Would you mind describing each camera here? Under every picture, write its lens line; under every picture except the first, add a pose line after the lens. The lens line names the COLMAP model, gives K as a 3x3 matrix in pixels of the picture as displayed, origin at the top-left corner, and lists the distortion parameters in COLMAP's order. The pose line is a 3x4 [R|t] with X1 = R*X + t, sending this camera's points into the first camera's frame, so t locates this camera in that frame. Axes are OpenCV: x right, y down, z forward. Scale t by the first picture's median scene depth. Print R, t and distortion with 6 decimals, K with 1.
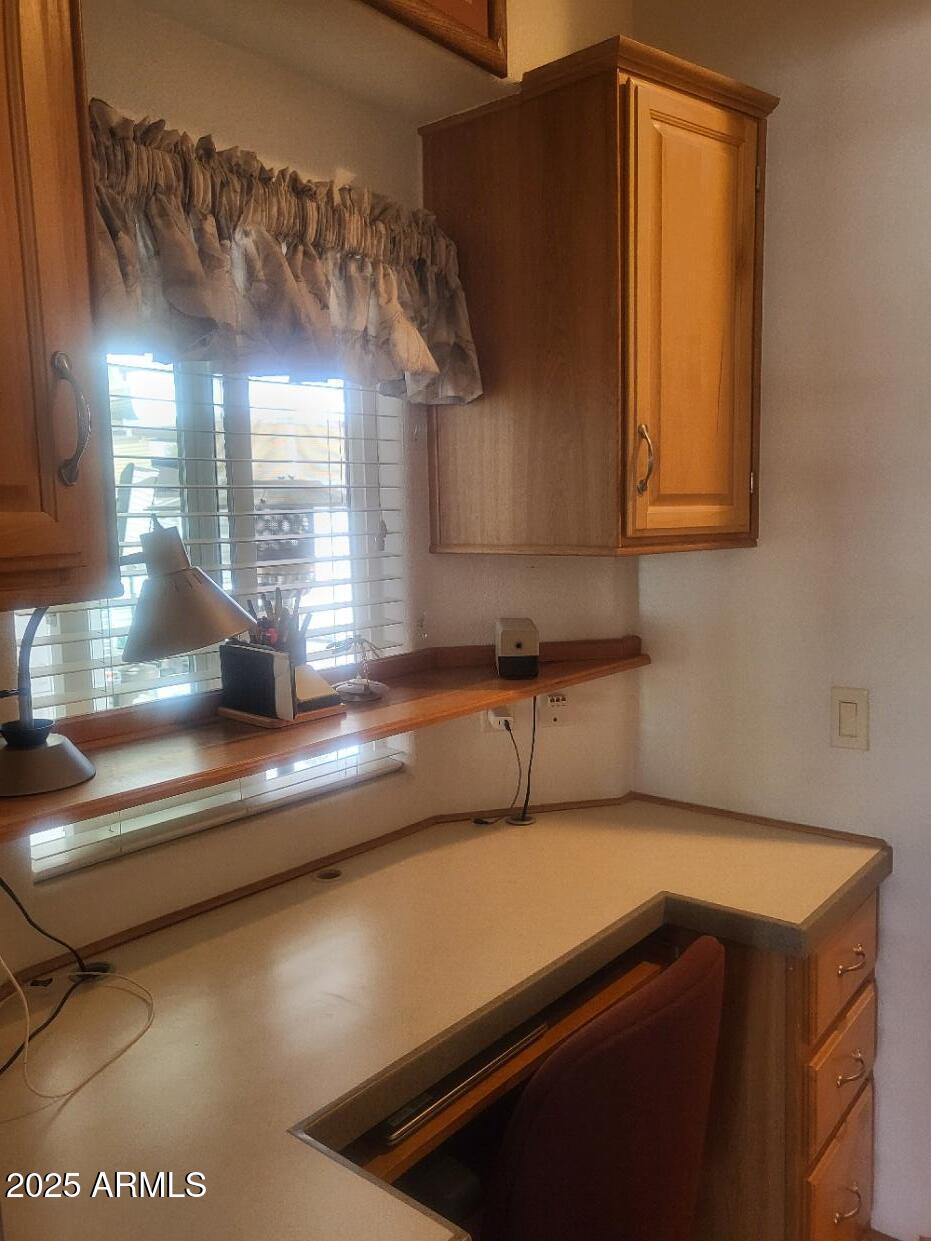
lens RADIAL K [[957.7, 0, 464.3], [0, 957.7, 621.9], [0, 0, 1]] dist [0.001596, 0.003341]
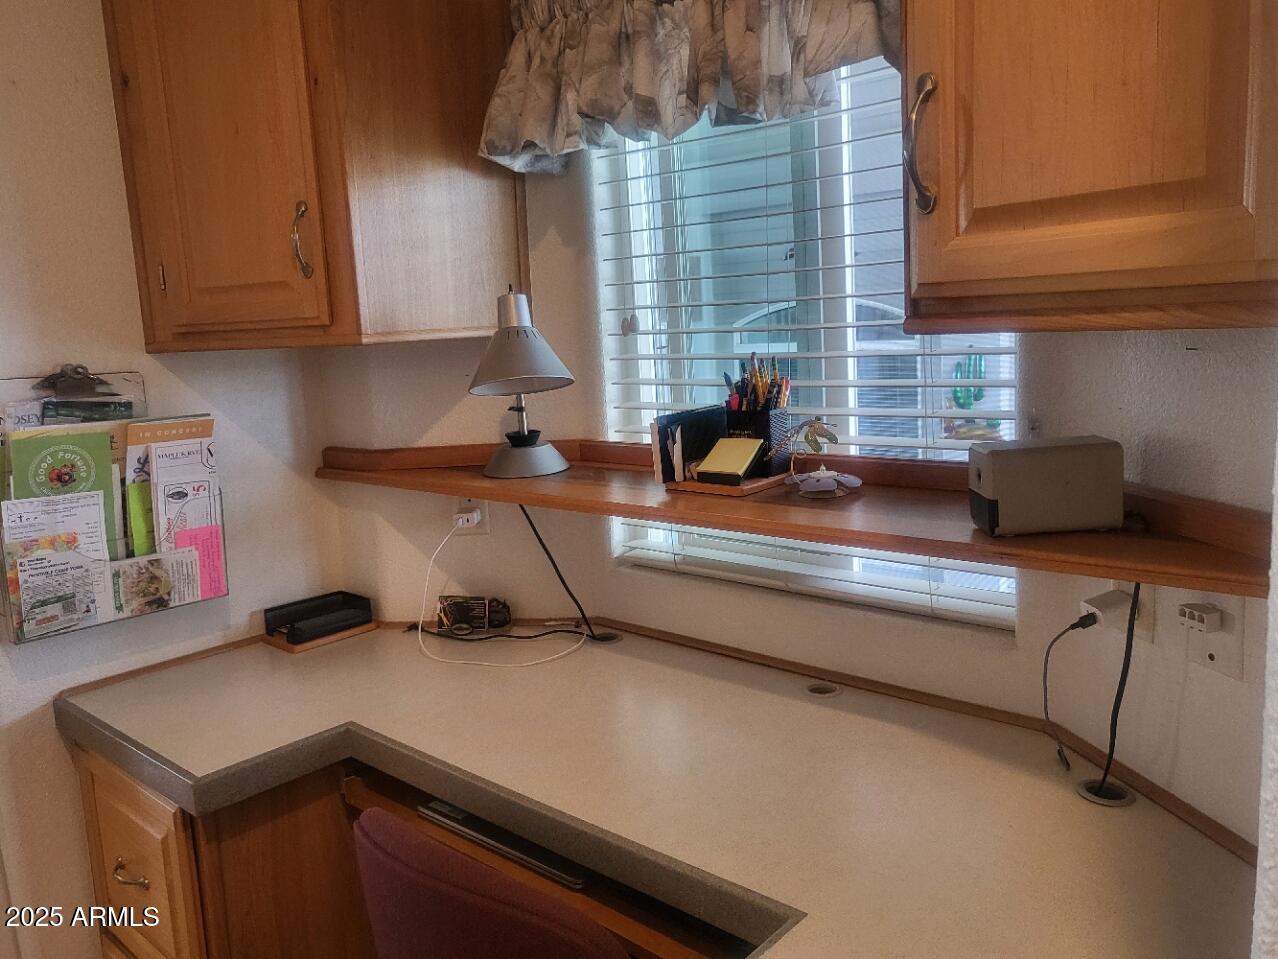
lens RADIAL K [[986.2, 0, 637.9], [0, 986.2, 476.9], [0, 0, 1]] dist [0.001596, 0.003341]
pose [[-0.031194, 0.187424, -0.981784, 0.721397], [-0.052481, 0.980600, 0.188865, -0.086571], [0.998135, 0.057417, -0.020752, 0.860304]]
